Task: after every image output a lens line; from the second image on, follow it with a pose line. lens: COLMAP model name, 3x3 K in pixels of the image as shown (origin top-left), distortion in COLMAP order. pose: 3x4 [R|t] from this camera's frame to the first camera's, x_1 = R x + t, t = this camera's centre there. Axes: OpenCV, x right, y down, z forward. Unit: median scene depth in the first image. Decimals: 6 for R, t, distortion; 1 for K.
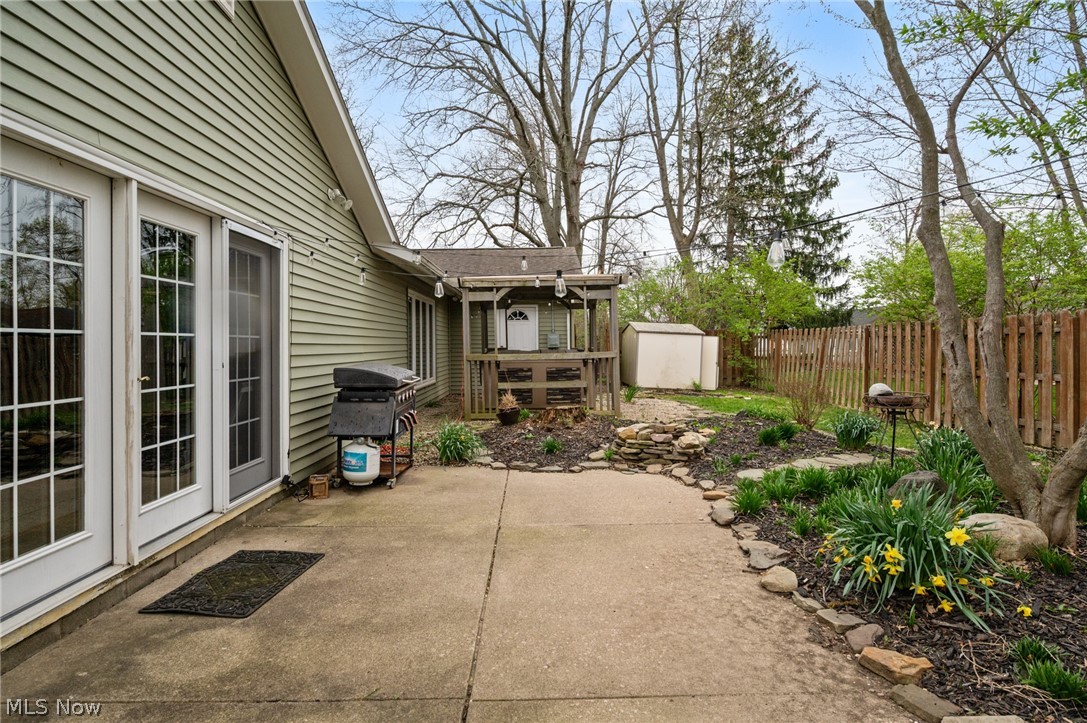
lens RADIAL K [[584.4, 0, 533.5], [0, 584.4, 343.5], [0, 0, 1]] dist [-0.002279, 0.002626]
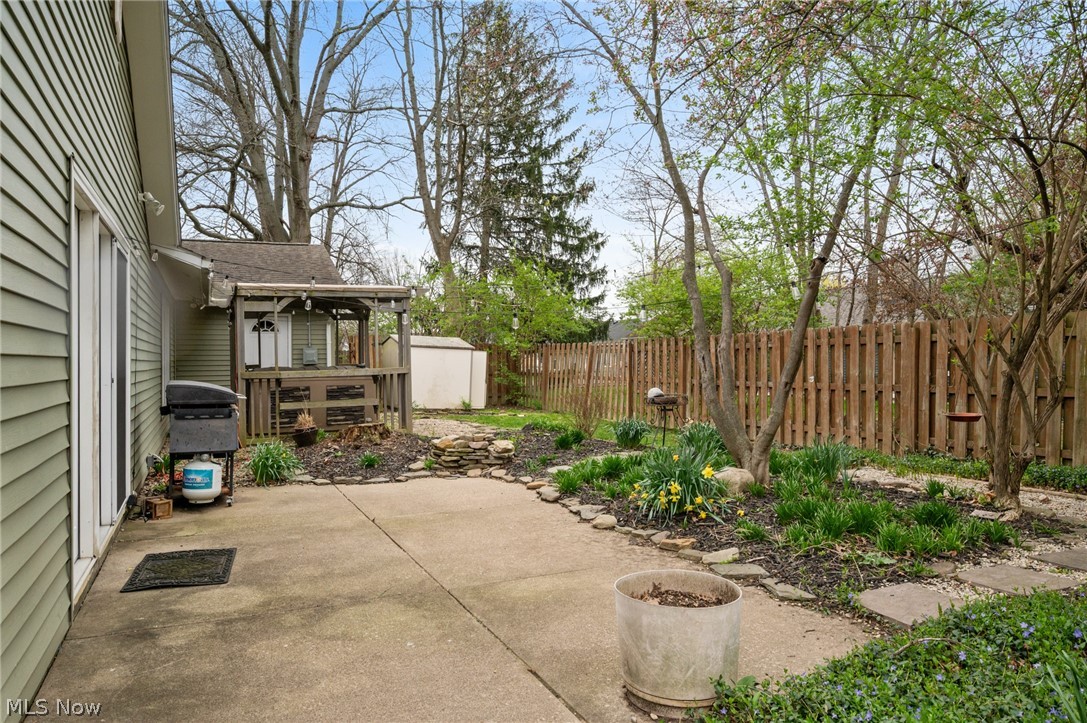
lens RADIAL K [[717.9, 0, 541.6], [0, 717.9, 361.5], [0, 0, 1]] dist [0.002363, 0.001654]
pose [[0.916990, -0.006465, 0.398858, -0.132368], [0.005440, 0.999978, 0.003701, 0.001571], [-0.398874, -0.001224, 0.917005, -0.173631]]
